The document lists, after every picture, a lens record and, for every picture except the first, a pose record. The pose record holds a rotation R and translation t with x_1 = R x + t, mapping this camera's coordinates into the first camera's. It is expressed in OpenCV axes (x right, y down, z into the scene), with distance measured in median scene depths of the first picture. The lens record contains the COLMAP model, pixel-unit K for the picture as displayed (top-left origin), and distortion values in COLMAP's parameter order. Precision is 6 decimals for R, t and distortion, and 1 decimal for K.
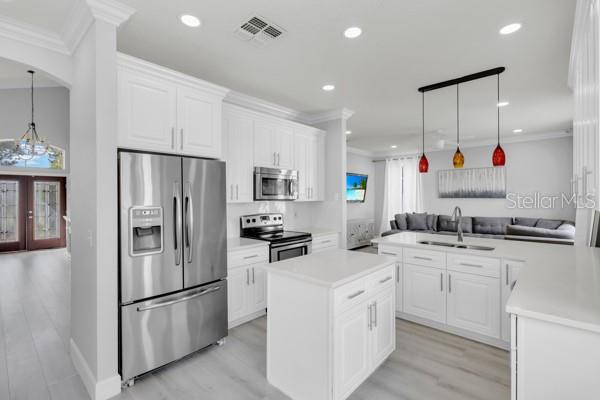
lens RADIAL K [[277.4, 0, 298.3], [0, 277.4, 197.8], [0, 0, 1]] dist [-0.000034, -0.000268]
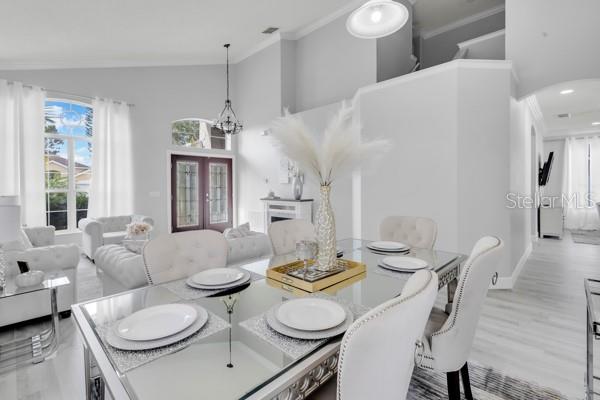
lens RADIAL K [[277.0, 0, 298.9], [0, 277.0, 189.2], [0, 0, 1]] dist [-0.000109, -0.000500]
pose [[0.999567, -0.002580, -0.029308, -0.711279], [0.002720, 0.999985, 0.004750, 0.032059], [0.029295, -0.004827, 0.999559, 0.063680]]
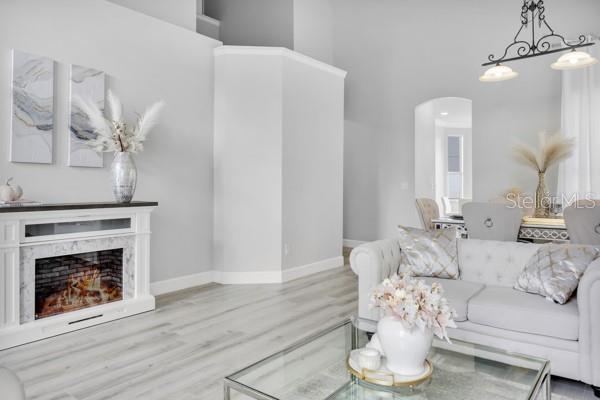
lens RADIAL K [[405.8, 0, 299.4], [0, 405.8, 182.6], [0, 0, 1]] dist [-0.000430, -0.000414]
pose [[-0.065493, 0.016907, 0.997710, -1.317128], [0.012096, 0.999796, -0.016148, 0.052728], [-0.997780, 0.011011, -0.065684, 0.742459]]
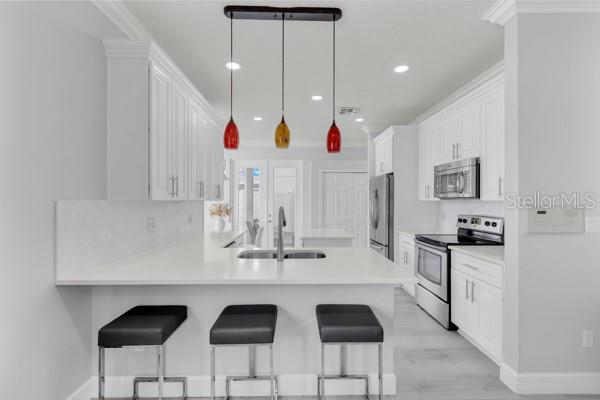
lens RADIAL K [[267.0, 0, 300.0], [0, 267.0, 200.0], [0, 0, 1]] dist [-0.000595, -0.000188]
pose [[-0.721762, 0.002593, -0.692137, 0.470993], [-0.000620, 0.999990, 0.004393, 0.005749], [0.692141, 0.003599, -0.721753, 0.712217]]
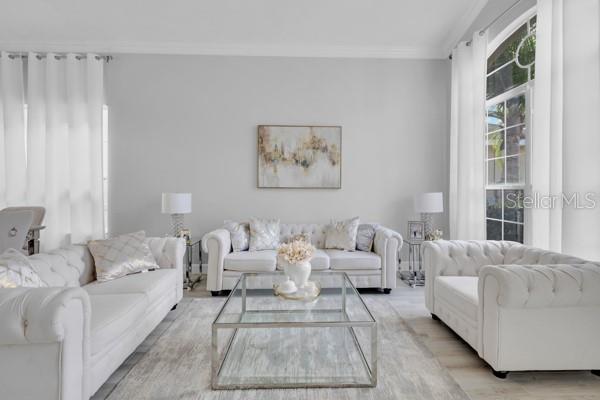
lens RADIAL K [[277.0, 0, 298.9], [0, 277.0, 189.2], [0, 0, 1]] dist [-0.000109, -0.000500]
pose [[-0.713969, 0.001167, -0.700177, -0.844592], [-0.000752, 0.999997, 0.002433, 0.041366], [0.700177, 0.002264, -0.713965, 0.900968]]
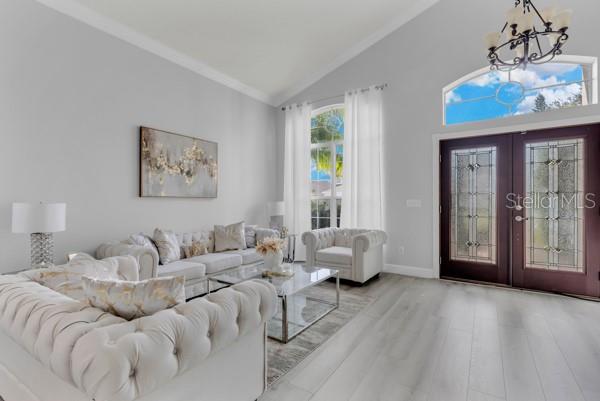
lens RADIAL K [[280.2, 0, 301.2], [0, 280.2, 201.2], [0, 0, 1]] dist [0.002246, 0.000123]
pose [[0.155777, 0.004847, -0.987780, -0.622940], [-0.004019, 0.999983, 0.004273, 0.044660], [0.987784, 0.003304, 0.155794, 0.633111]]
